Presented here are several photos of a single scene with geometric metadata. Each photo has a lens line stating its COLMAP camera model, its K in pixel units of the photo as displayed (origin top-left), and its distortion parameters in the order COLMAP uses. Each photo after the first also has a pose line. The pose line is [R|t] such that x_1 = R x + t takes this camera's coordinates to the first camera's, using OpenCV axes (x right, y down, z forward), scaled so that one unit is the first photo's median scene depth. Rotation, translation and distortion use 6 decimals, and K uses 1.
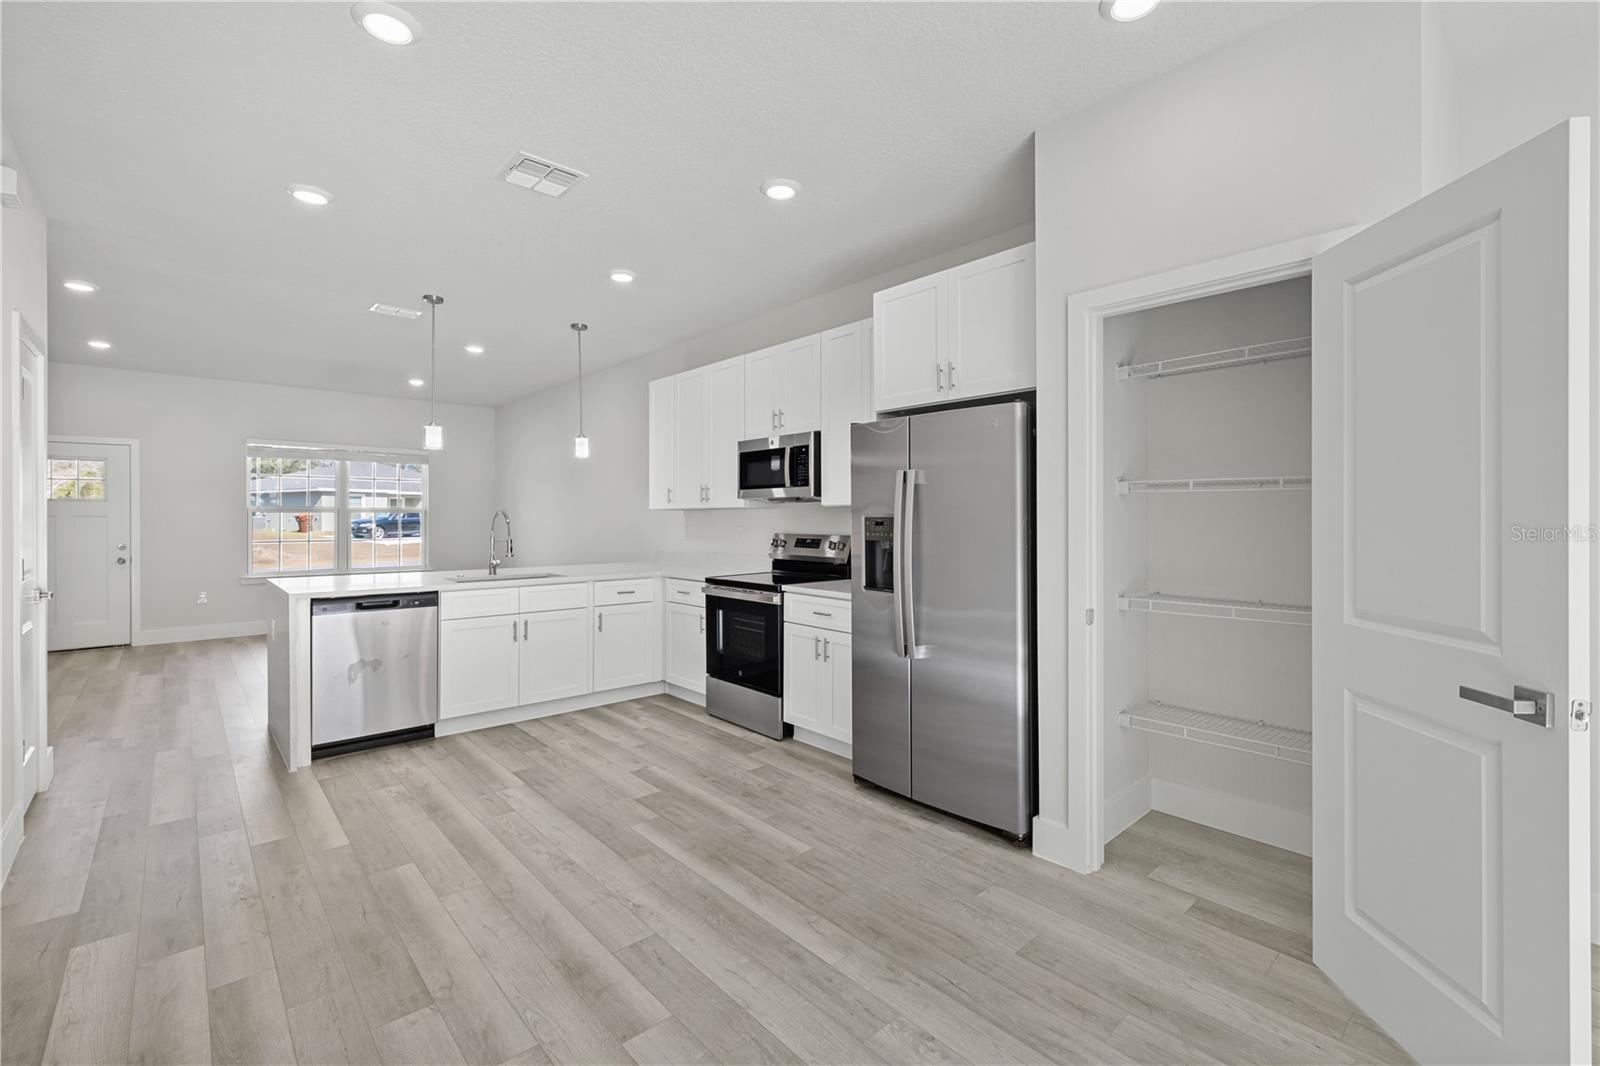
lens RADIAL K [[670.6, 0, 808.0], [0, 670.6, 517.9], [0, 0, 1]] dist [0.000591, -0.000702]
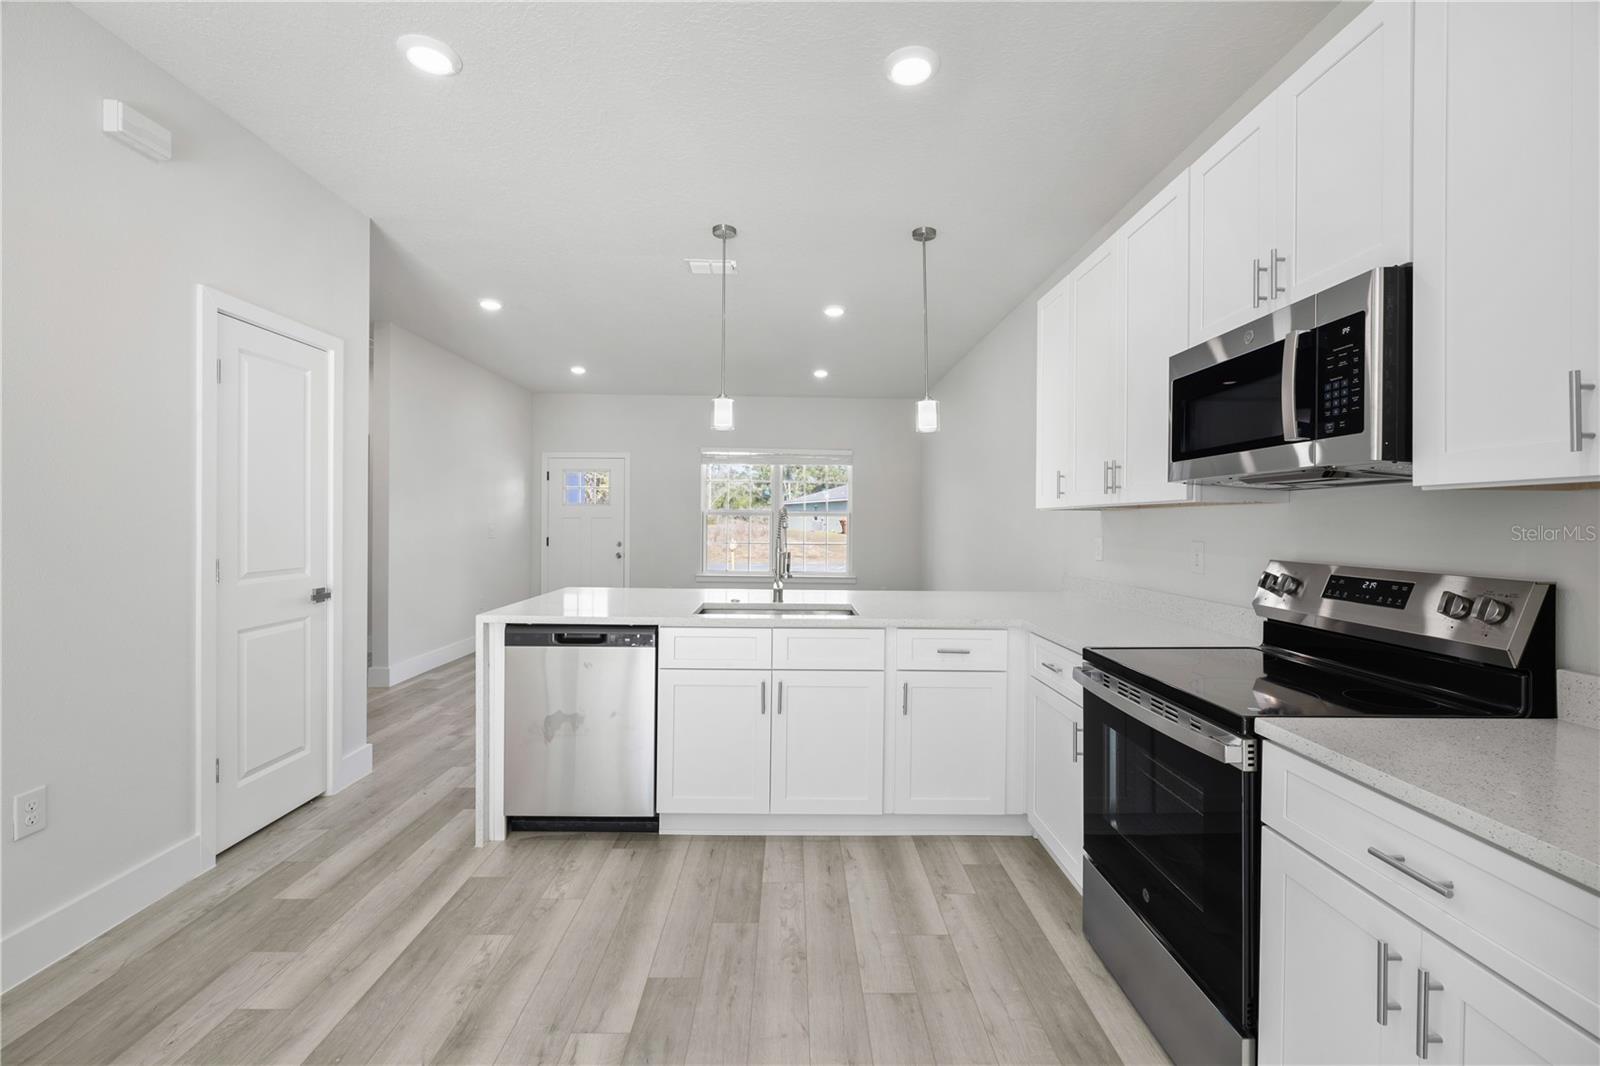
lens RADIAL K [[670.6, 0, 801.5], [0, 670.6, 522.1], [0, 0, 1]] dist [0.000591, -0.000702]
pose [[0.746963, 0.008110, -0.664816, 0.014772], [-0.009925, 0.999950, 0.001046, 0.000981], [0.664792, 0.005817, 0.747006, 0.552956]]
